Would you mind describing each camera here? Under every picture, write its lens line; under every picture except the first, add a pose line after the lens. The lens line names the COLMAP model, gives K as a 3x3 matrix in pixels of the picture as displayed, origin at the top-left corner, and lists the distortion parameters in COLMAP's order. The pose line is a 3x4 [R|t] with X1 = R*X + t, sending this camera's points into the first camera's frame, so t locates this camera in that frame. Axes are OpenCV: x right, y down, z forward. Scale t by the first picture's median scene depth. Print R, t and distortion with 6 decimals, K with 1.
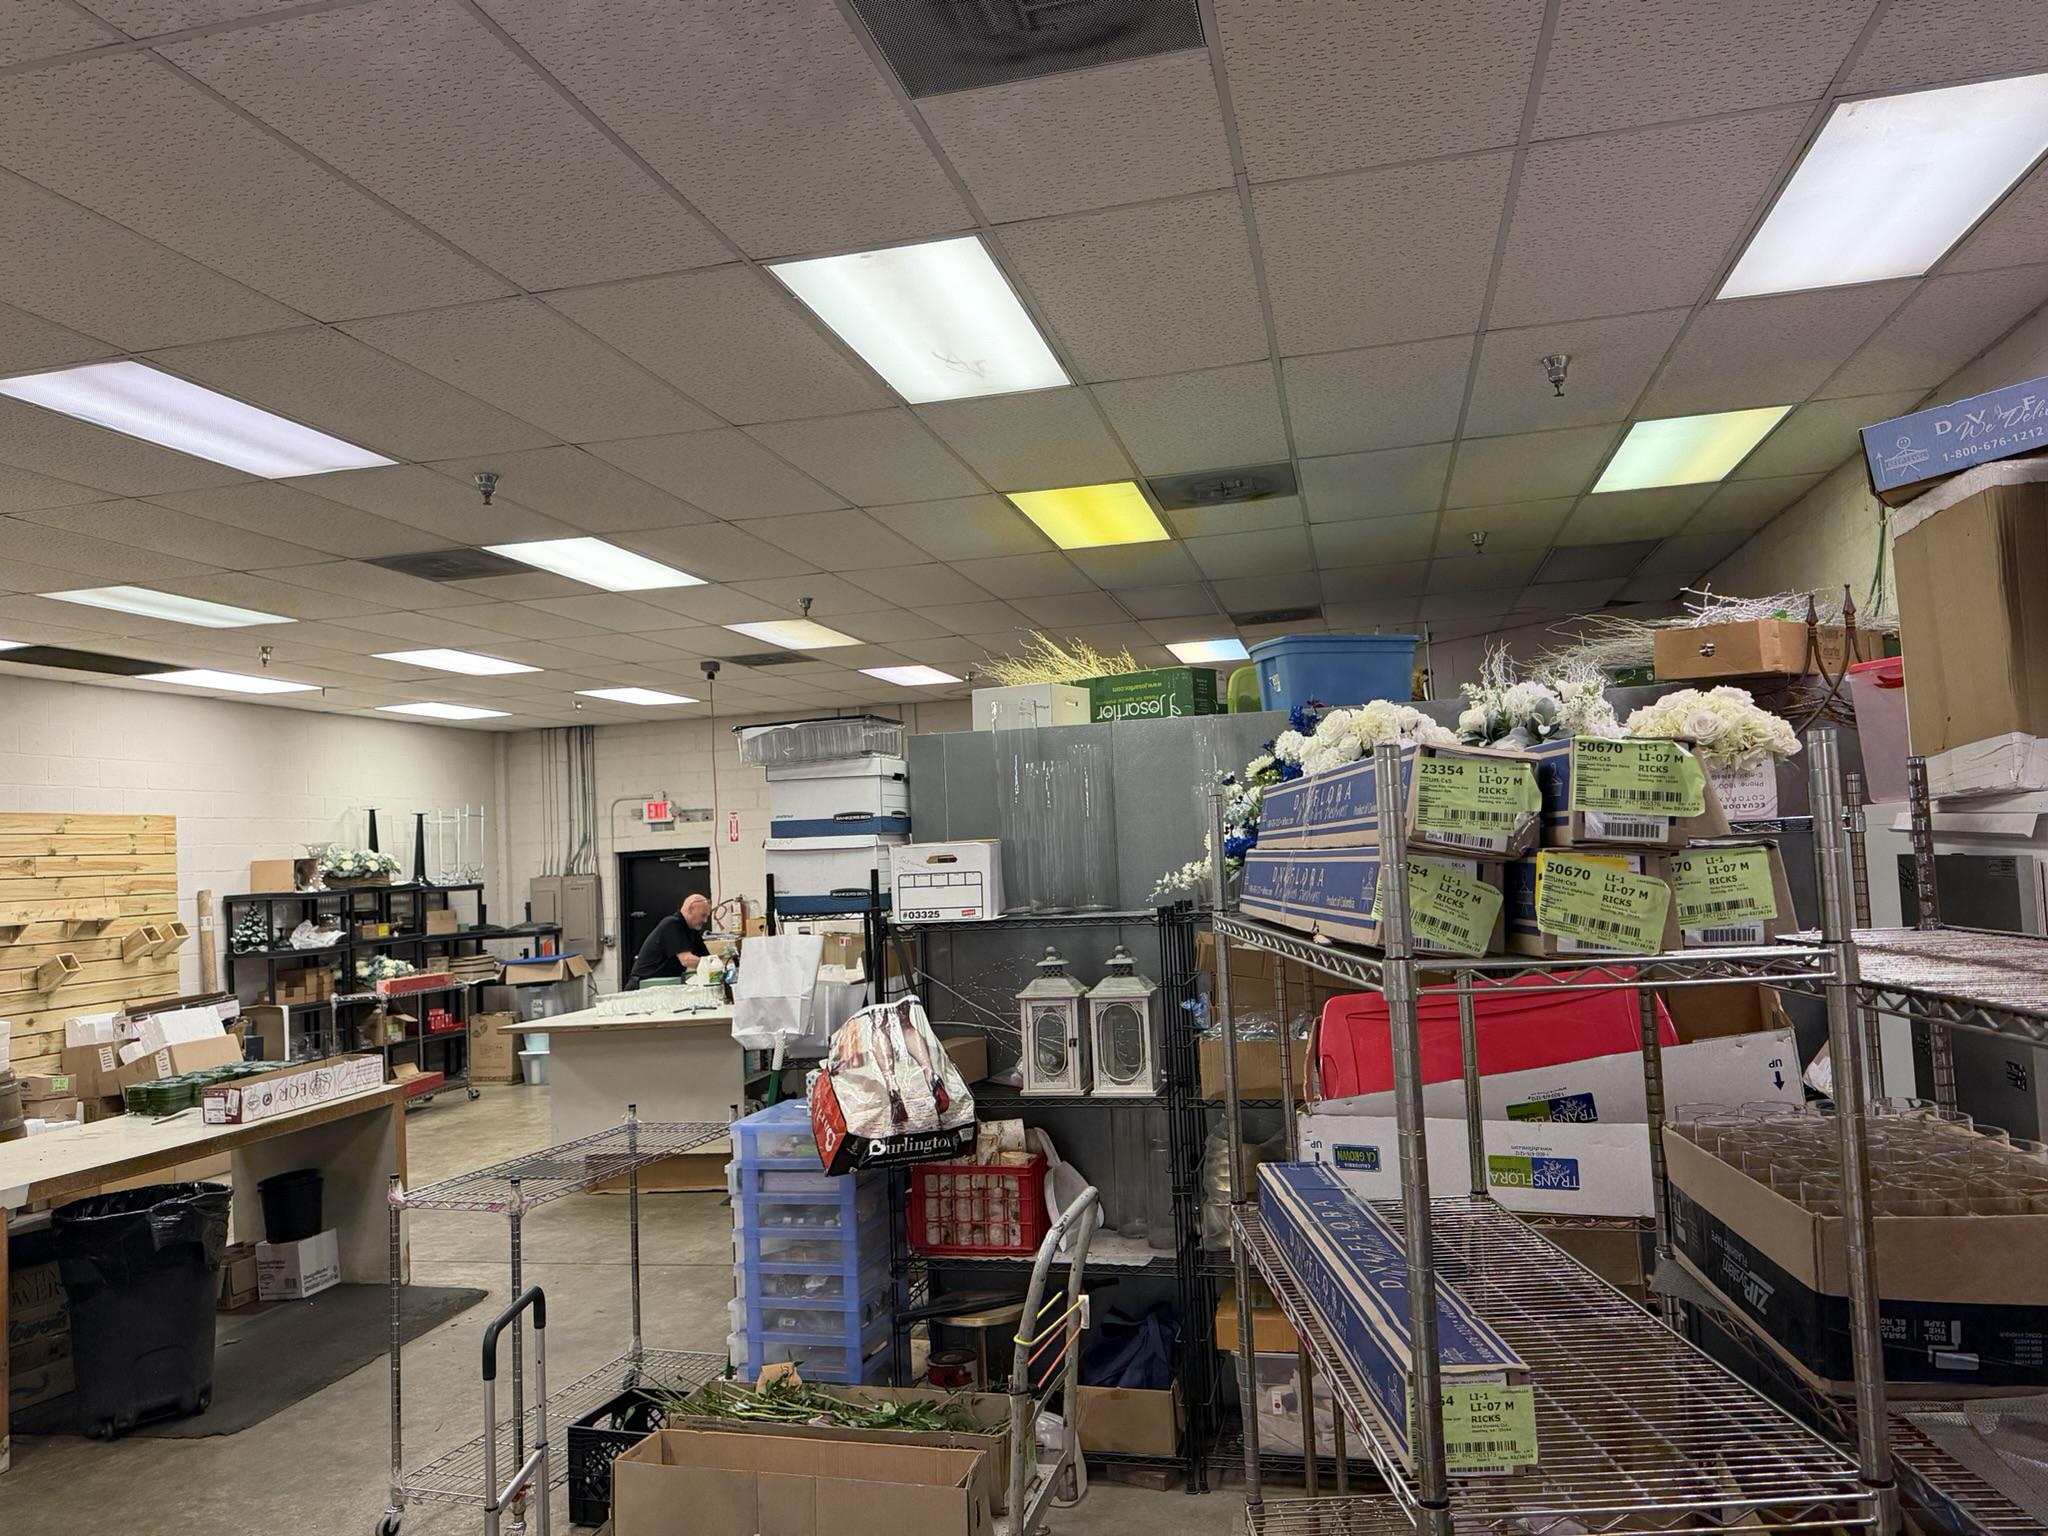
lens RADIAL K [[1446.9, 0, 1017.0], [0, 1446.9, 761.3], [0, 0, 1]] dist [0.079998, -0.132457]
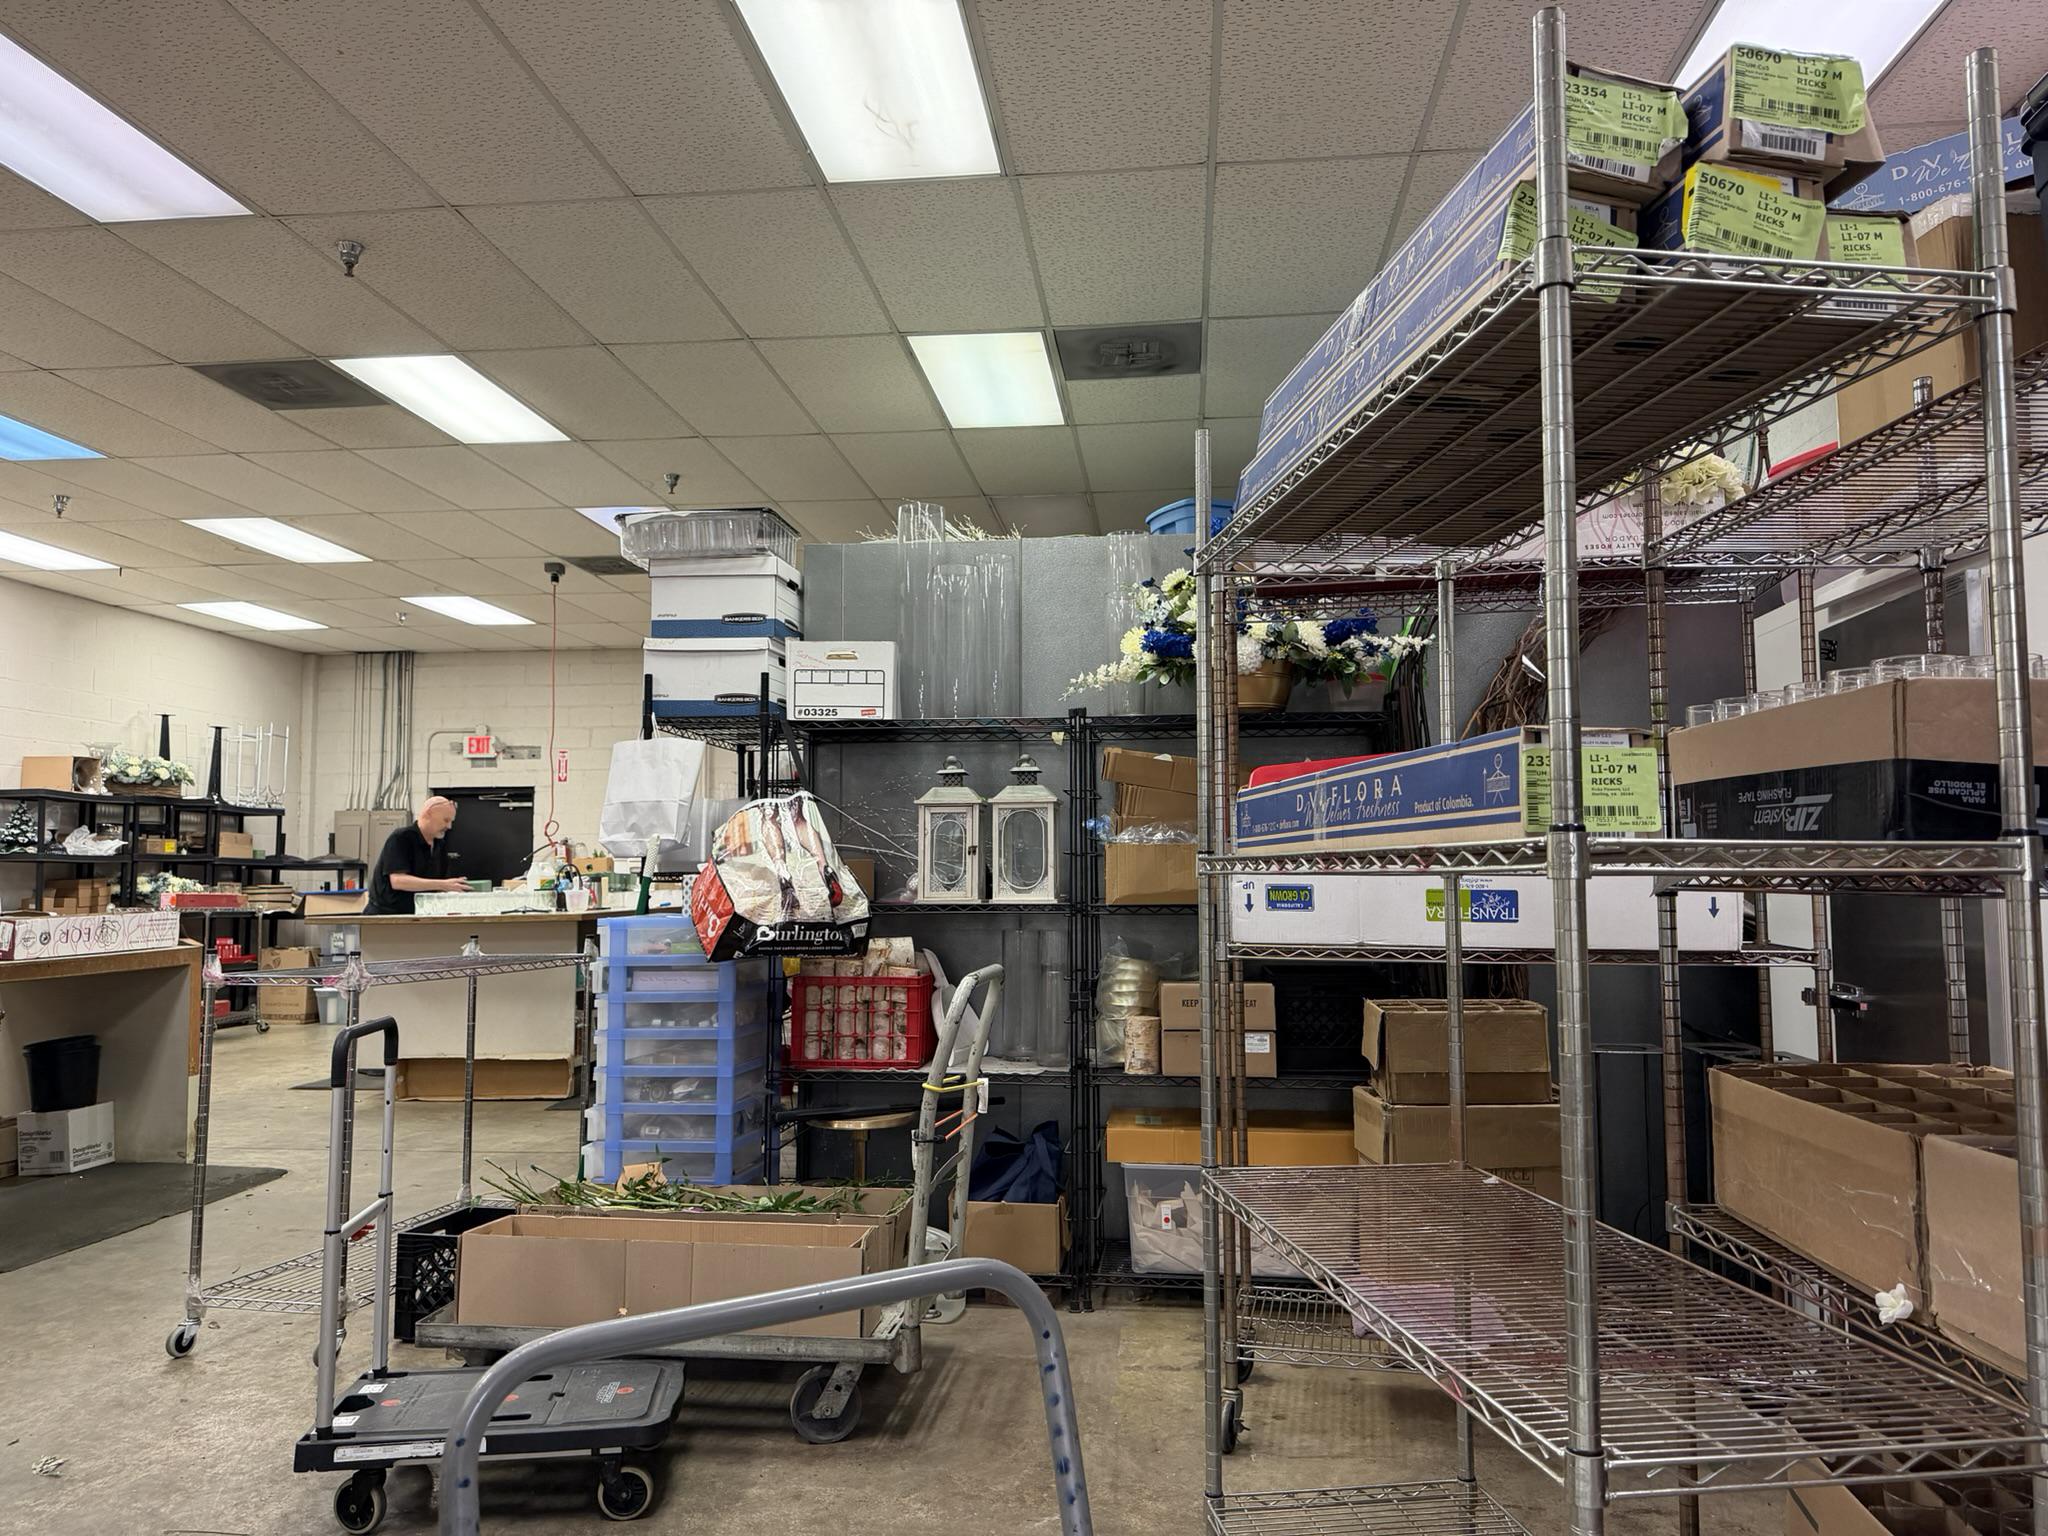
lens RADIAL K [[1460.9, 0, 1024.0], [0, 1460.9, 768.0], [0, 0, 1]] dist [0.004367, -0.002417]
pose [[0.990694, 0.052561, 0.125552, -0.048466], [-0.050431, 0.998526, -0.020089, 0.151155], [-0.126423, 0.013570, 0.991884, 0.045500]]
